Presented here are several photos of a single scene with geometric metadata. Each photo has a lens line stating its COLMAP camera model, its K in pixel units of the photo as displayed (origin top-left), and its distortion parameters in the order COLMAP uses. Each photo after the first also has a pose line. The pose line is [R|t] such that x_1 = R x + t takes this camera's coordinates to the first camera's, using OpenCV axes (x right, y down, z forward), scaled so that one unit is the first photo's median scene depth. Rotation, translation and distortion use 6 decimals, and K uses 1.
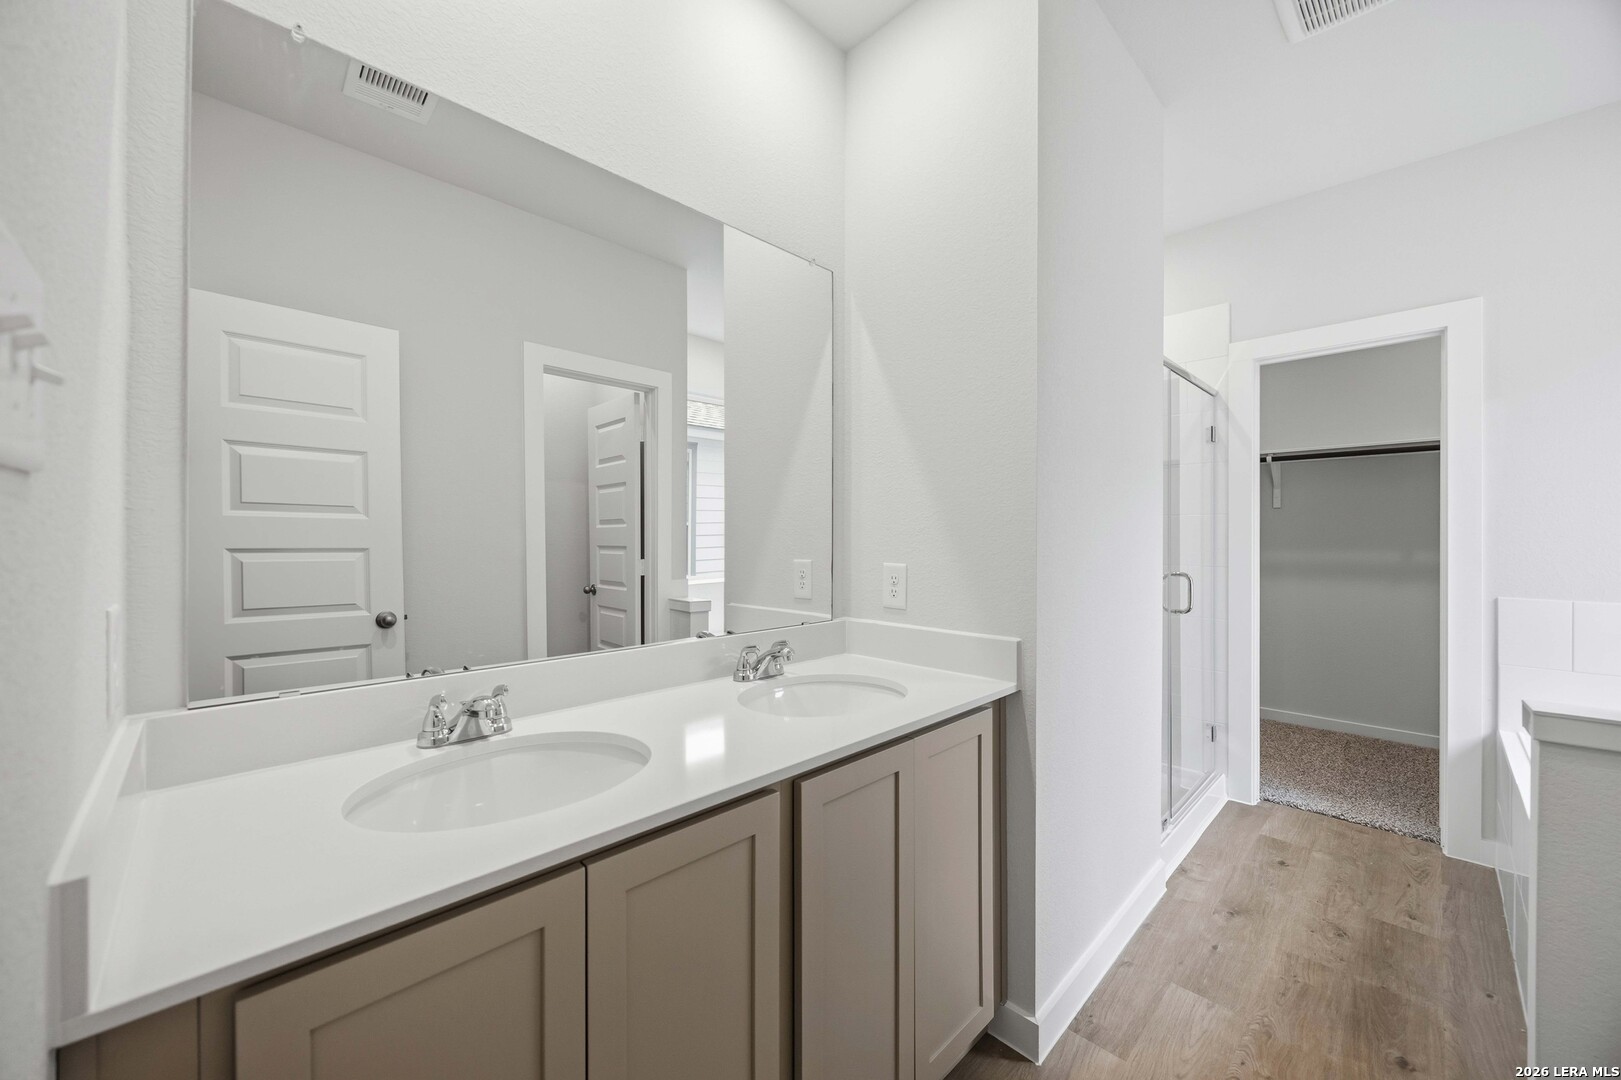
lens RADIAL K [[626.0, 0, 809.6], [0, 626.0, 540.8], [0, 0, 1]] dist [-0.000568, 0.000321]
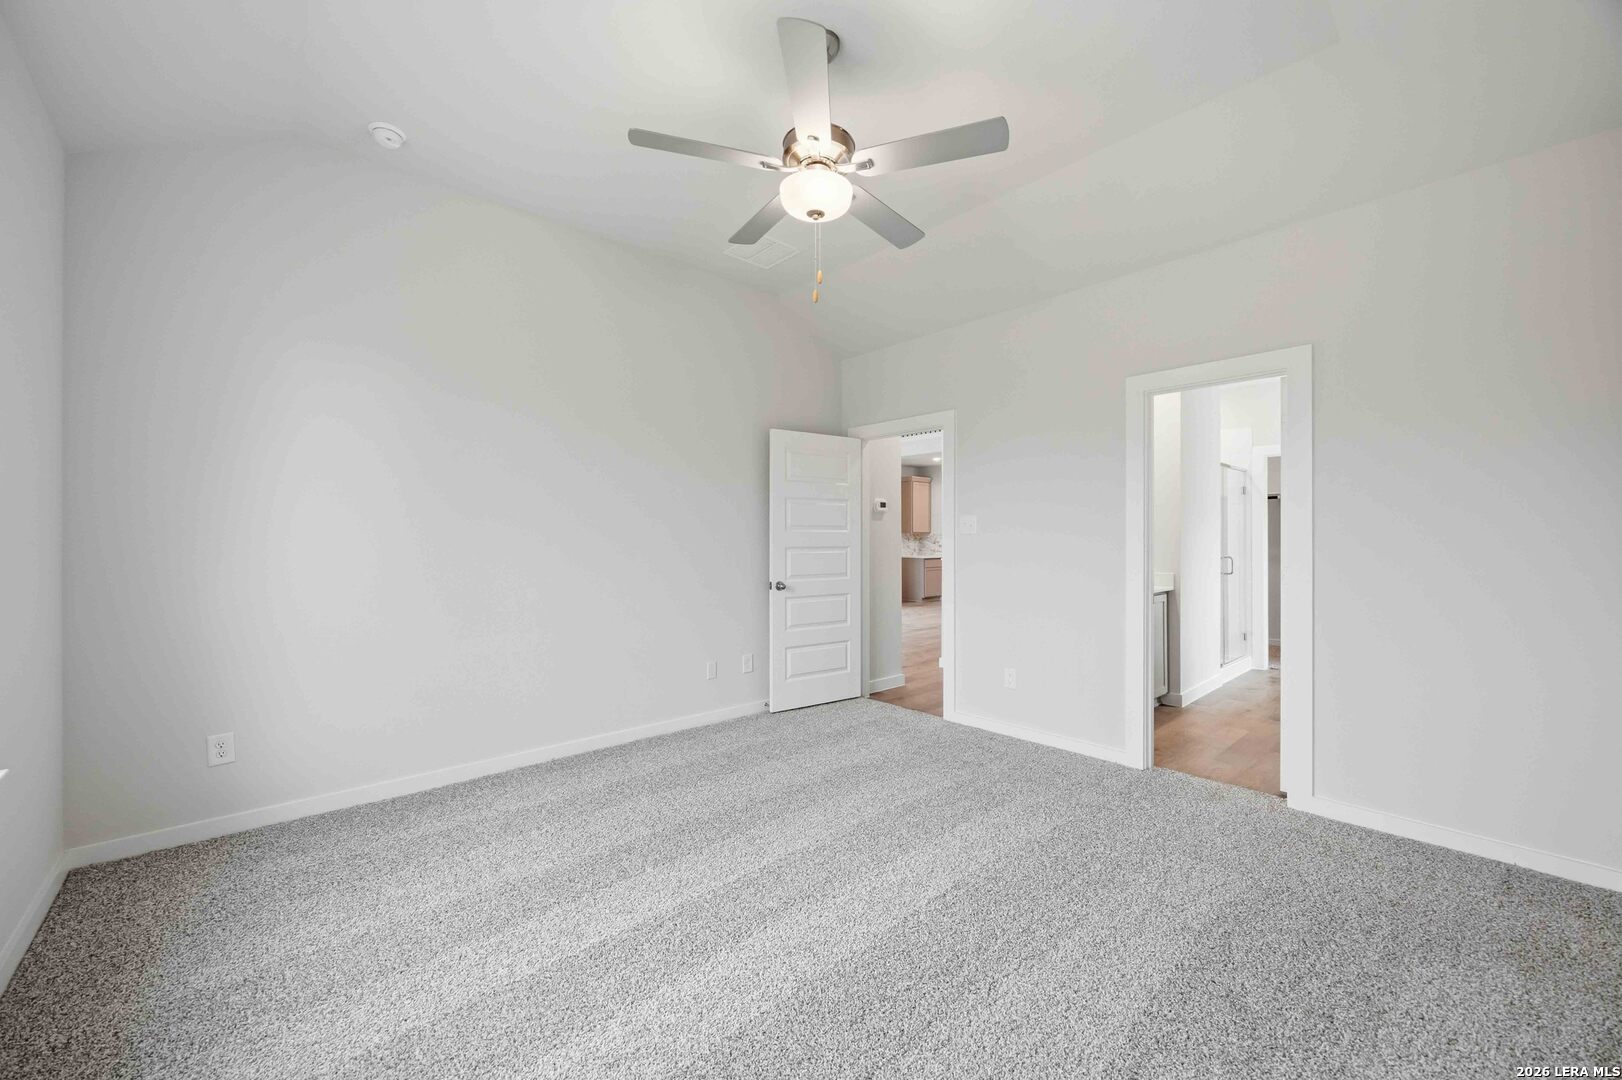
lens RADIAL K [[626.4, 0, 811.2], [0, 626.4, 544.4], [0, 0, 1]] dist [-0.000568, 0.000321]
pose [[0.998650, -0.000593, -0.051946, -0.708051], [0.000199, 0.999971, -0.007587, 0.022126], [0.051949, 0.007566, 0.998621, -1.192737]]
